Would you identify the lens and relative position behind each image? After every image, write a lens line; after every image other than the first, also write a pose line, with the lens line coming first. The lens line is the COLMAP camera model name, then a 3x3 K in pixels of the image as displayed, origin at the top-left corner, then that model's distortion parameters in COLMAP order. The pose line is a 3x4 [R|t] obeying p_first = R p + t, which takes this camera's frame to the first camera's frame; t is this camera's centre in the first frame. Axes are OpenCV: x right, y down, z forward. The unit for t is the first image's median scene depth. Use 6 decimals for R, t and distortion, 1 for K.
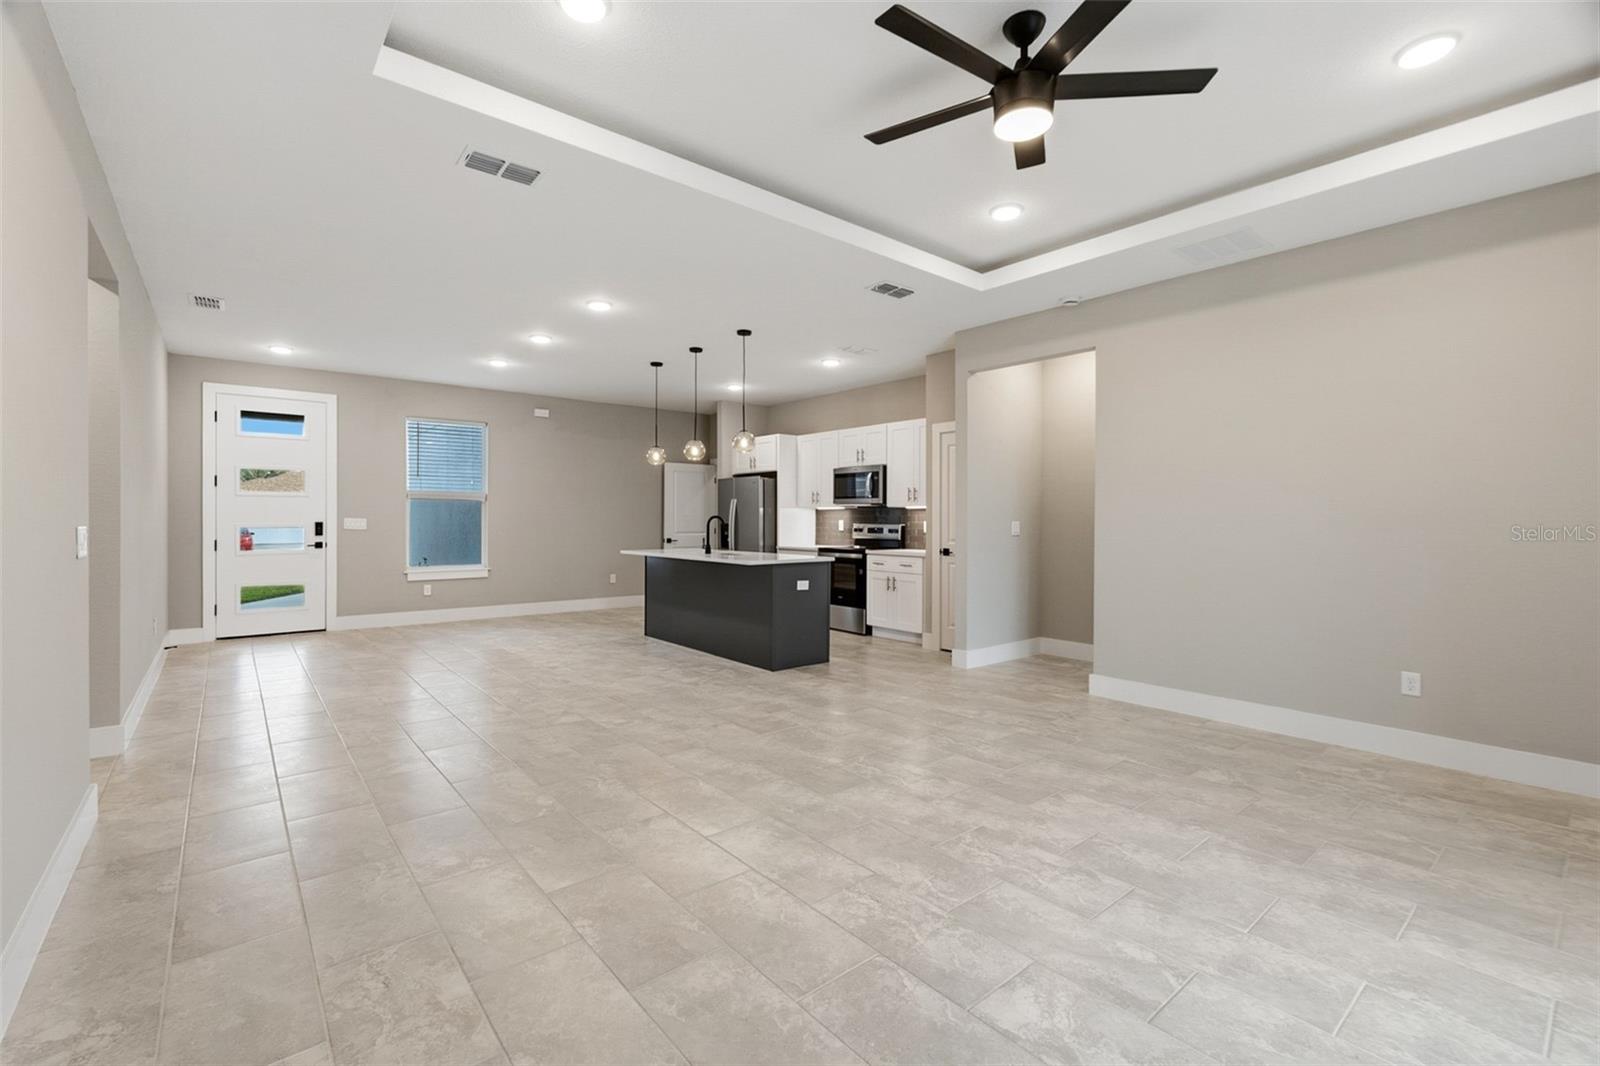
lens RADIAL K [[689.5, 0, 785.6], [0, 689.5, 520.6], [0, 0, 1]] dist [-0.007421, 0.002704]
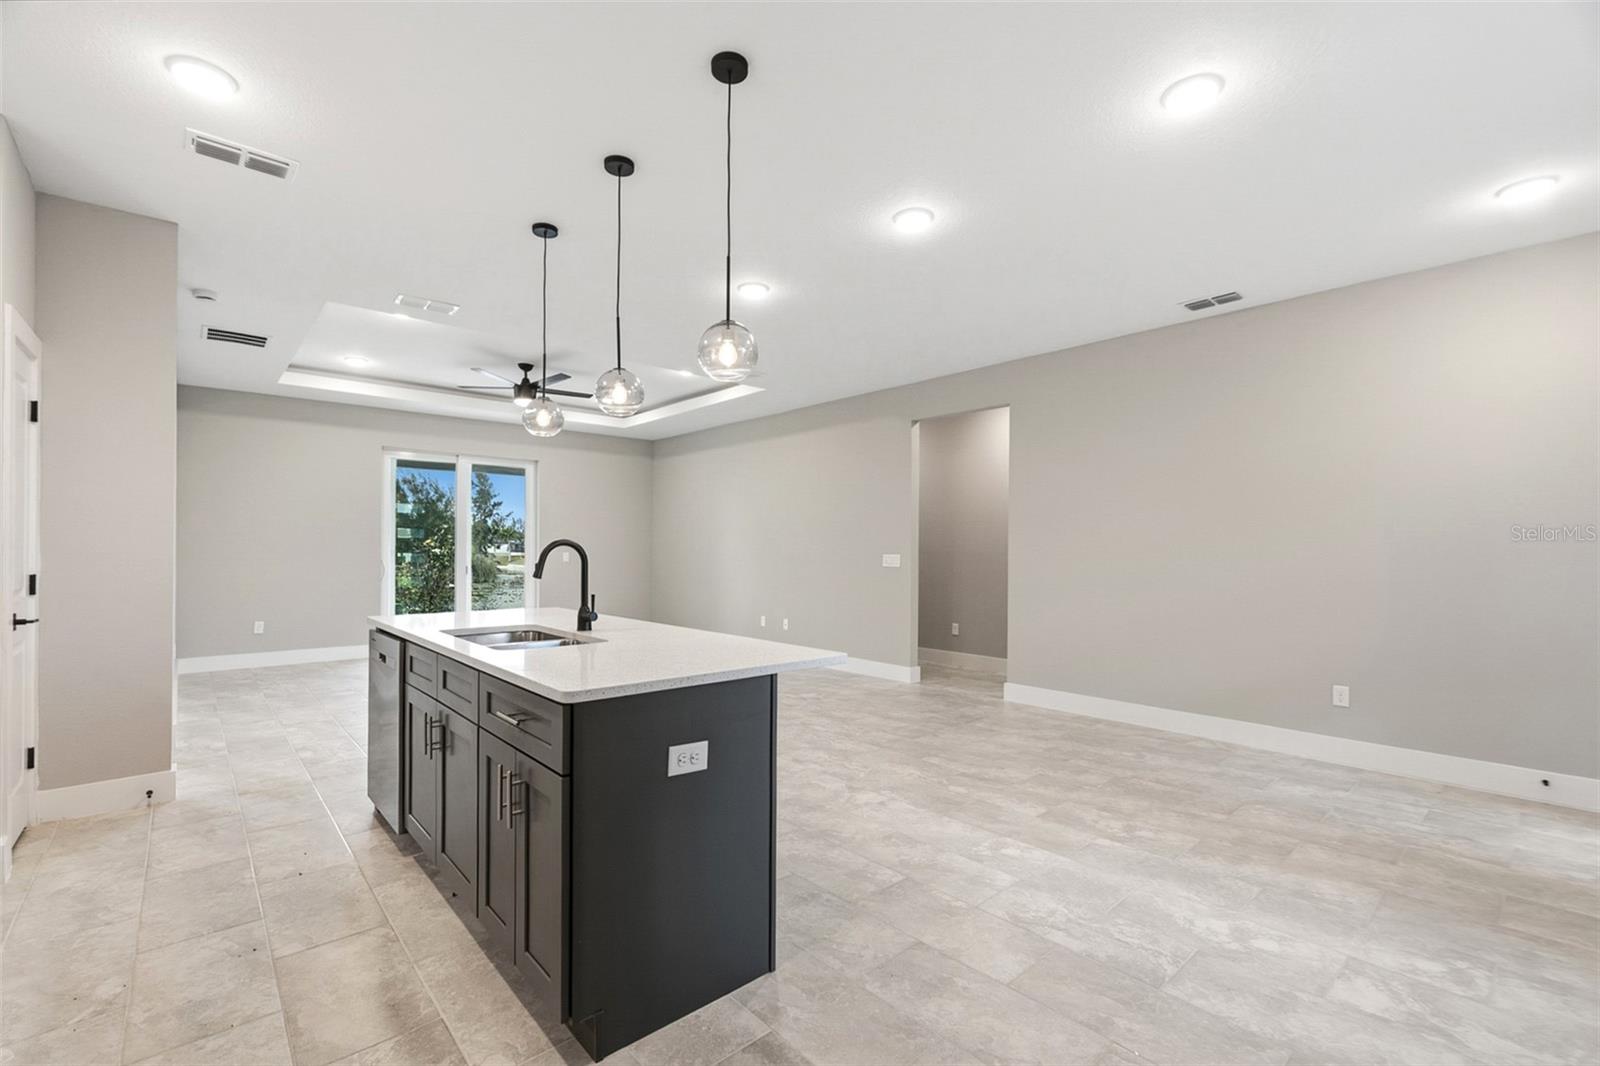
lens RADIAL K [[689.5, 0, 782.9], [0, 689.5, 535.8], [0, 0, 1]] dist [-0.007421, 0.002704]
pose [[-0.999434, -0.010596, -0.031919, -0.376191], [-0.010025, 0.999787, -0.018015, -0.006854], [0.032103, -0.017685, -0.999328, 2.435132]]
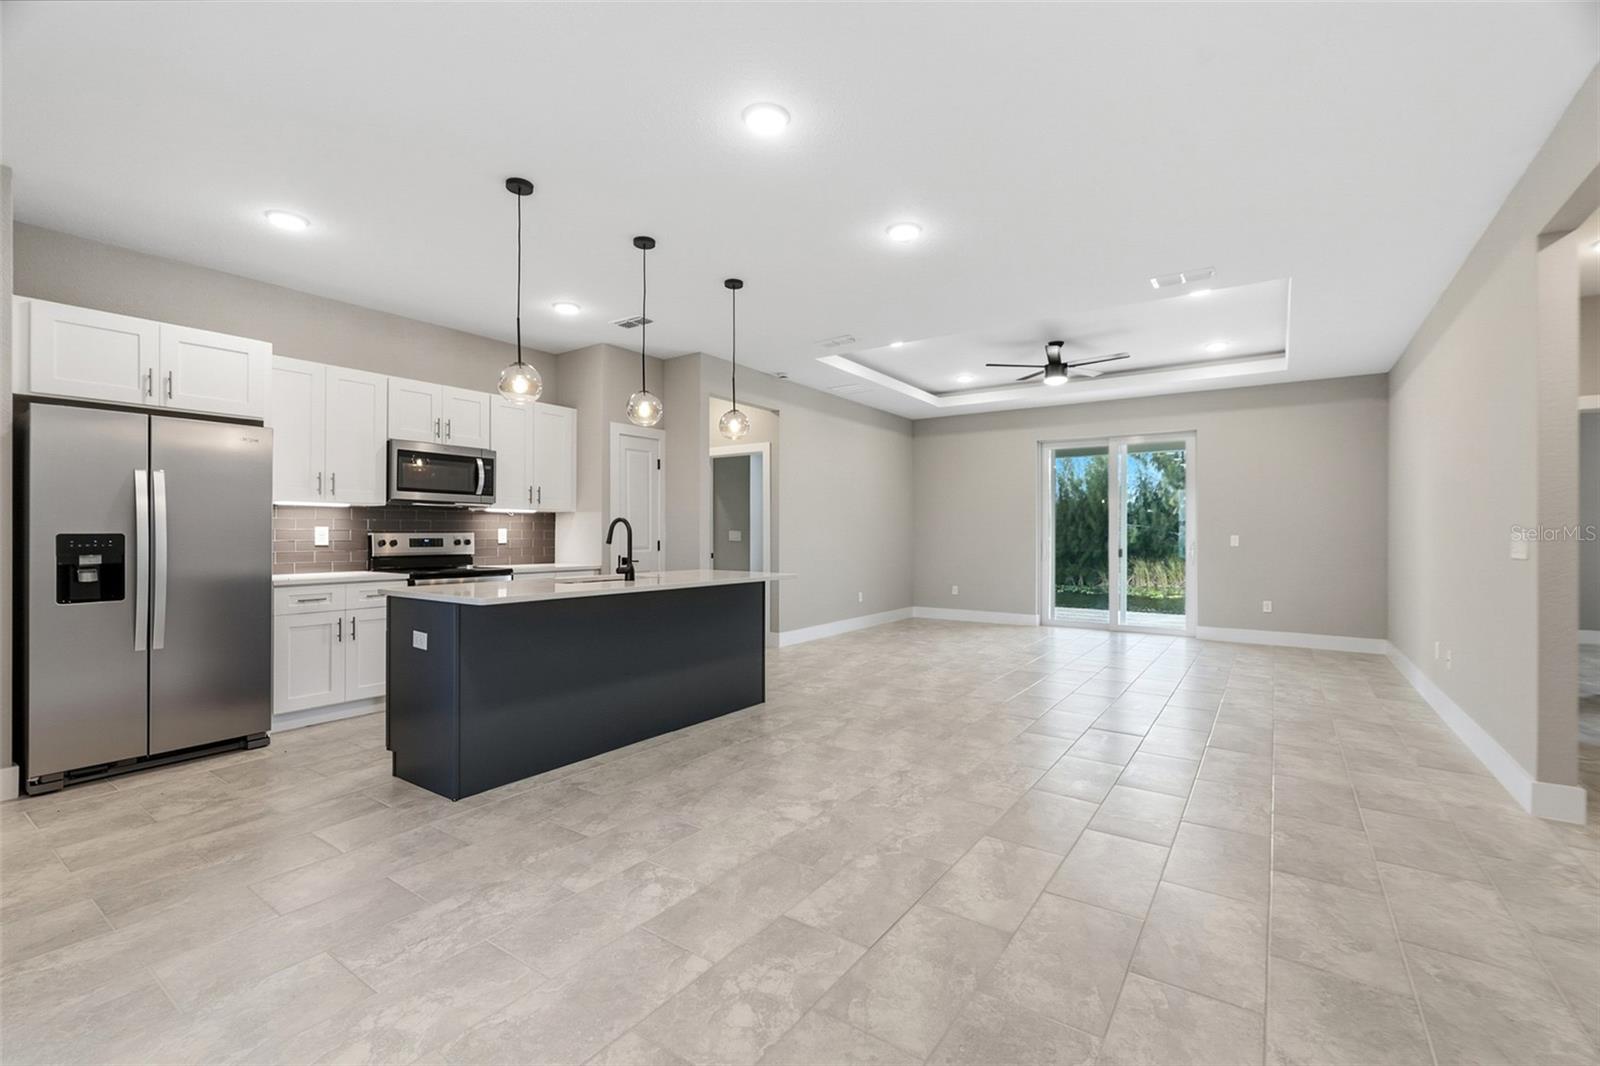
lens RADIAL K [[689.5, 0, 815.7], [0, 689.5, 518.4], [0, 0, 1]] dist [-0.007421, 0.002704]
pose [[-0.285702, 0.016805, 0.958171, -1.264306], [-0.000631, 0.999843, -0.017724, 0.005512], [-0.958318, -0.005668, -0.285647, 1.735083]]
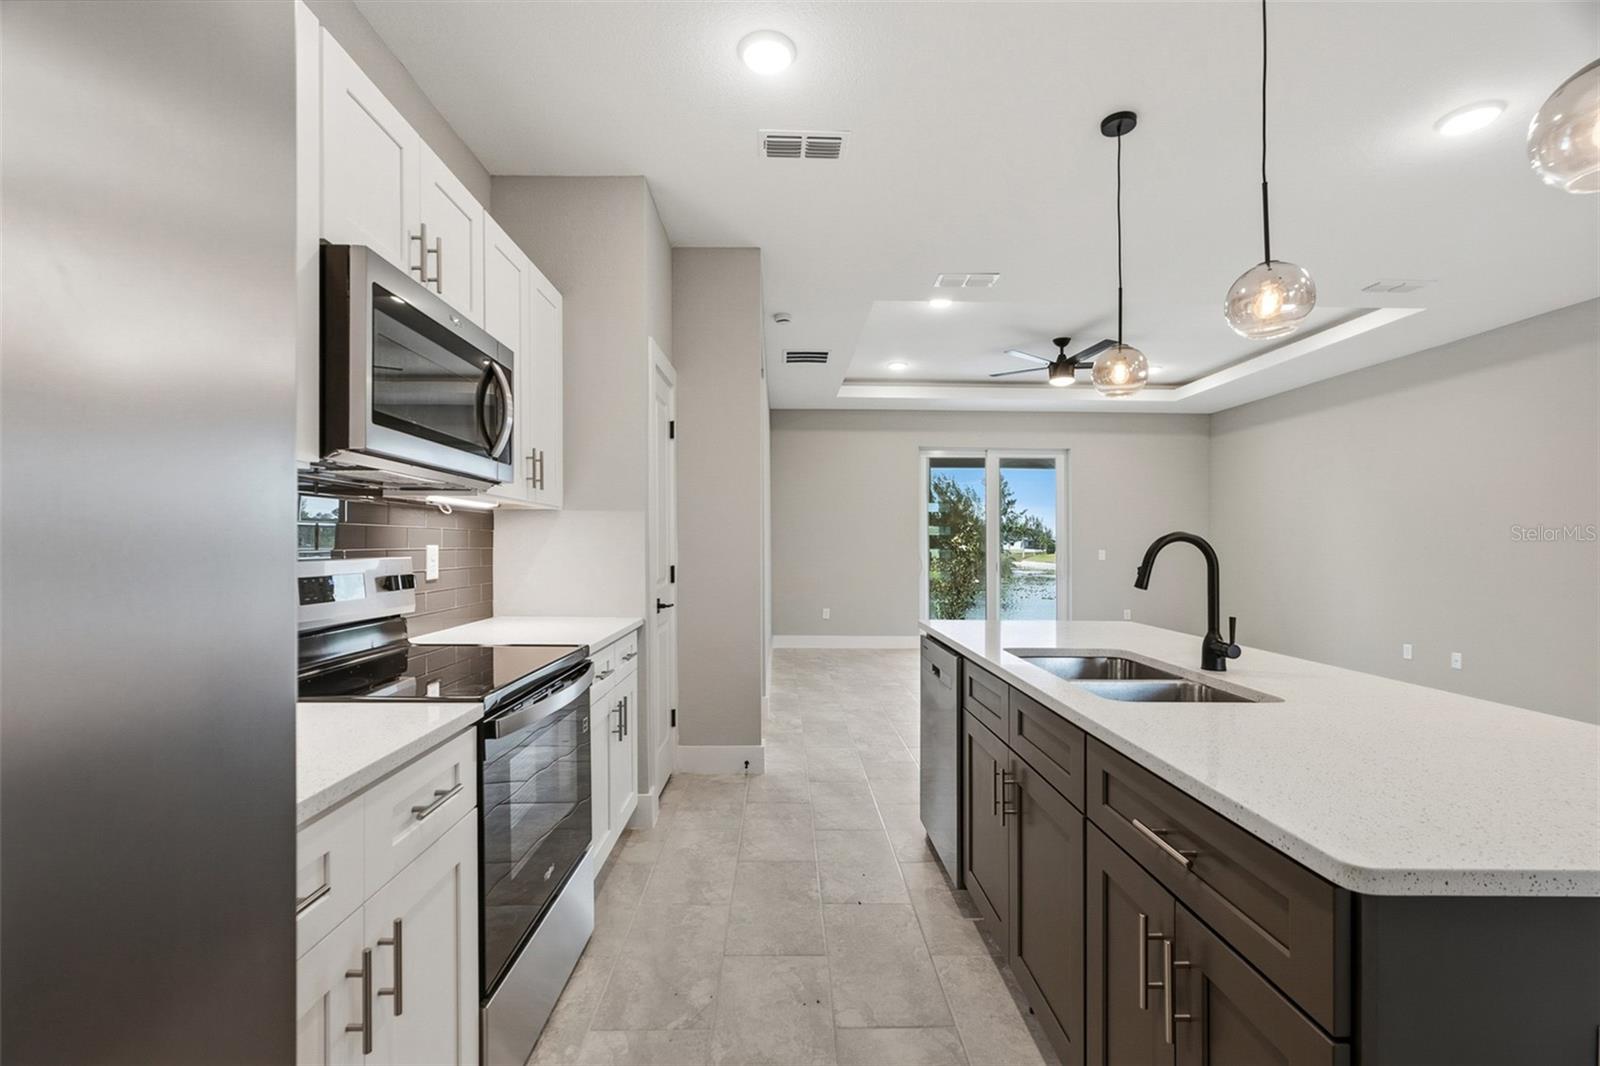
lens RADIAL K [[689.5, 0, 799.5], [0, 689.5, 521.9], [0, 0, 1]] dist [-0.007421, 0.002704]
pose [[-0.789849, 0.007718, 0.613252, -0.258320], [-0.010637, 0.999598, -0.026281, -0.005245], [-0.613209, -0.027282, -0.789450, 2.258256]]
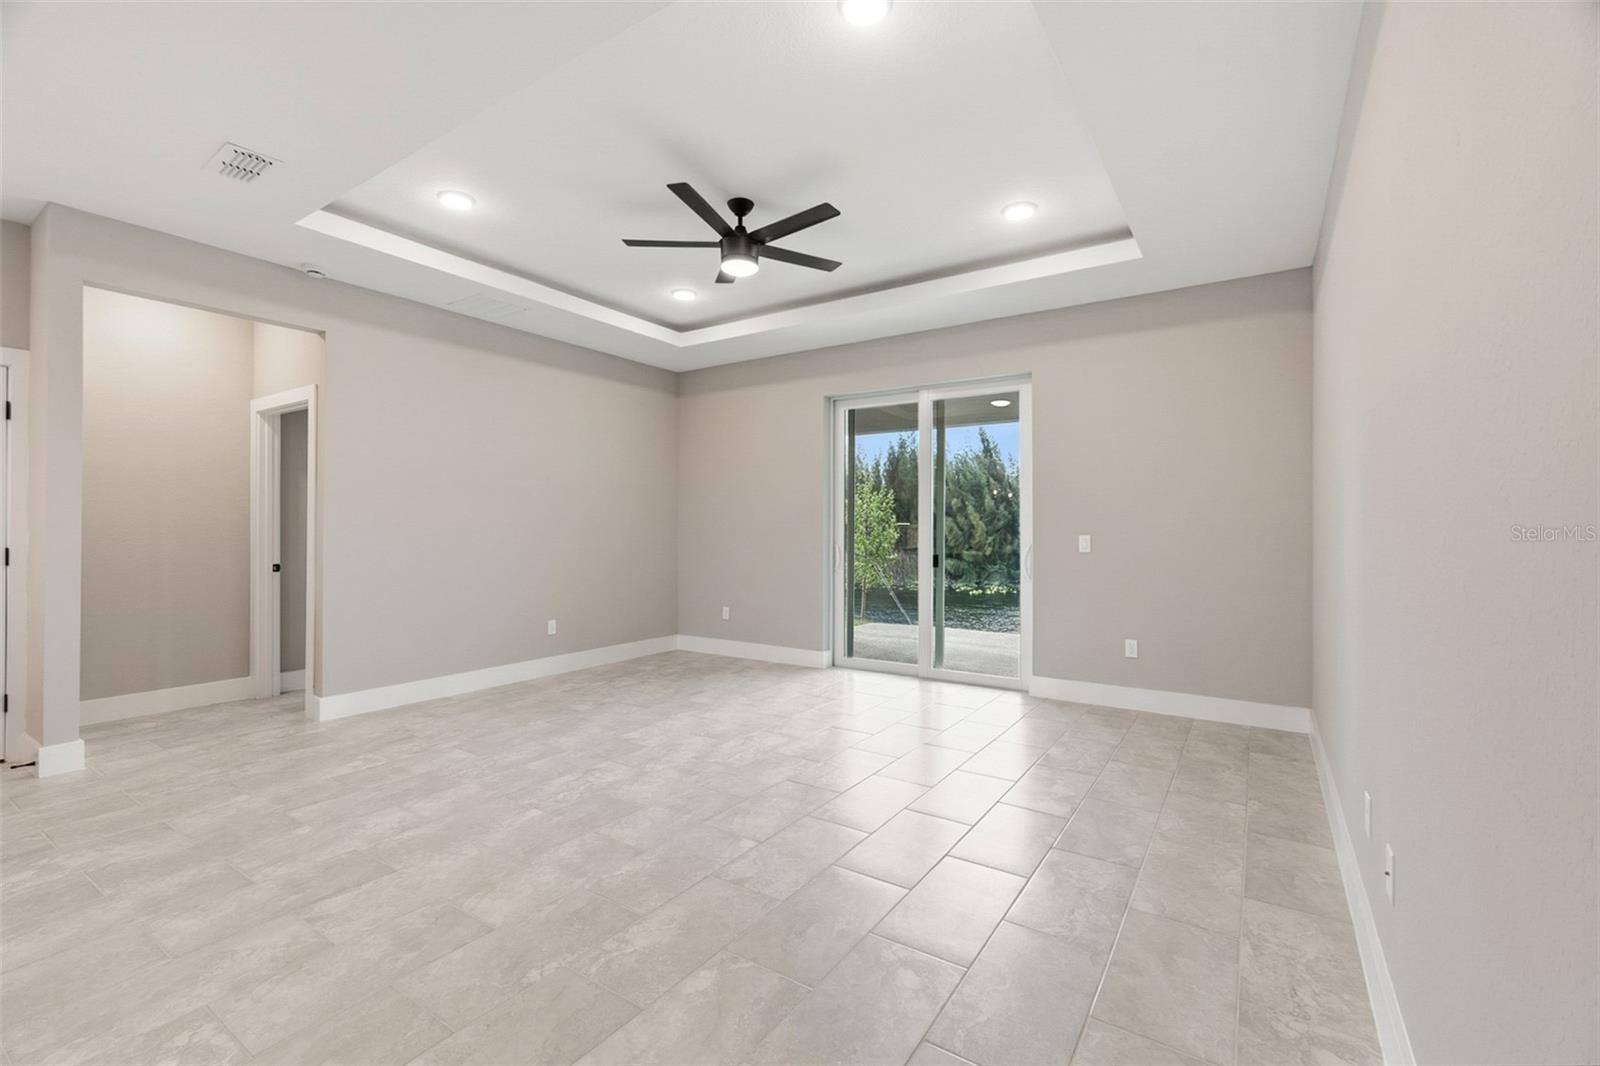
lens RADIAL K [[689.5, 0, 809.5], [0, 689.5, 521.5], [0, 0, 1]] dist [-0.007421, 0.002704]
pose [[-0.299468, 0.007691, 0.954075, -0.762340], [-0.002305, 0.999959, -0.008784, 0.001922], [-0.954103, -0.004830, -0.299438, 0.860565]]
